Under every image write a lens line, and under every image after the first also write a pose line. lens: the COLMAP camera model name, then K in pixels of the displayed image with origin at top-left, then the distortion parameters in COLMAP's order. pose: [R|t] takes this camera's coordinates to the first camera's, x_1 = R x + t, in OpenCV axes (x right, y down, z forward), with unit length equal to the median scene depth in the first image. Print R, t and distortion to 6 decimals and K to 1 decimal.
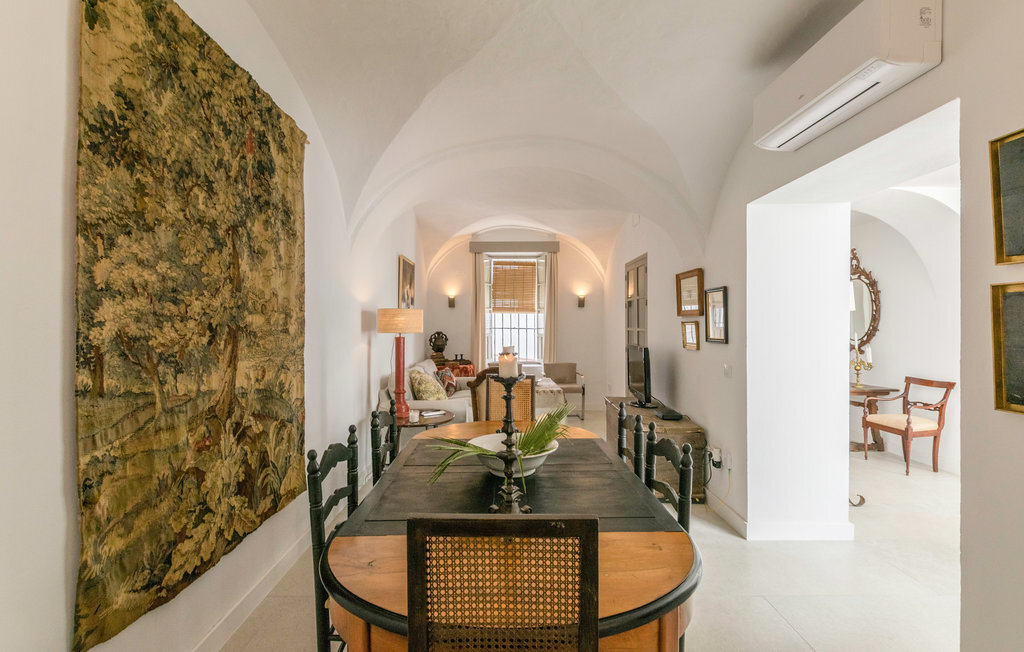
lens RADIAL K [[460.6, 0, 508.0], [0, 460.6, 328.1], [0, 0, 1]] dist [0.000817, 0.000253]
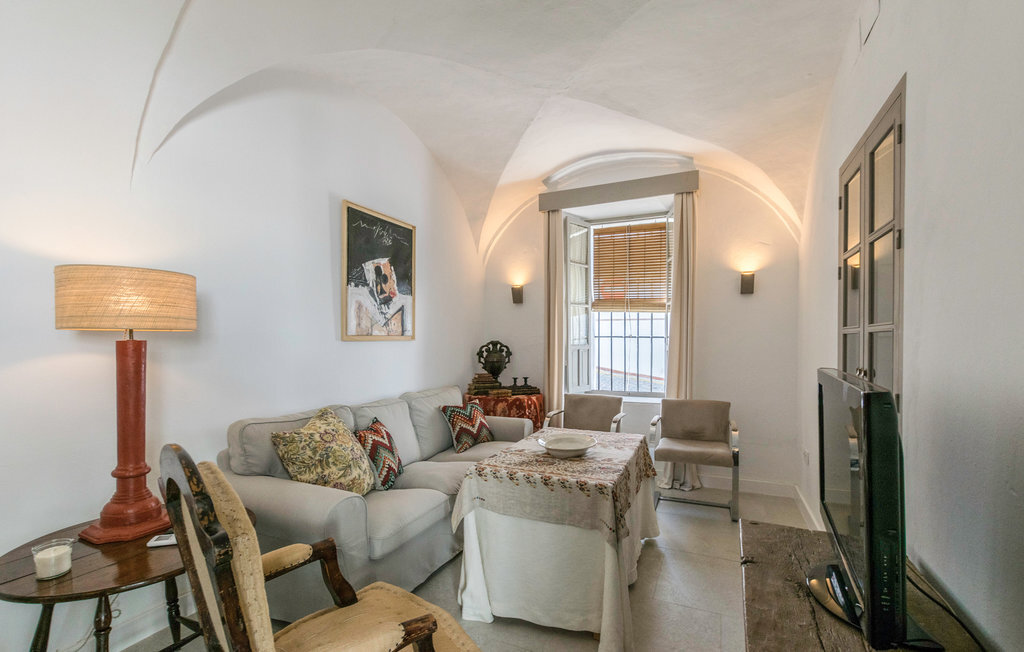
lens RADIAL K [[454.0, 0, 511.1], [0, 454.0, 349.6], [0, 0, 1]] dist [0.000355, 0.000055]
pose [[0.905745, 0.008101, -0.423746, 0.139781], [-0.003435, 0.999925, 0.011773, 0.012387], [0.423810, -0.009208, 0.905704, 0.439672]]
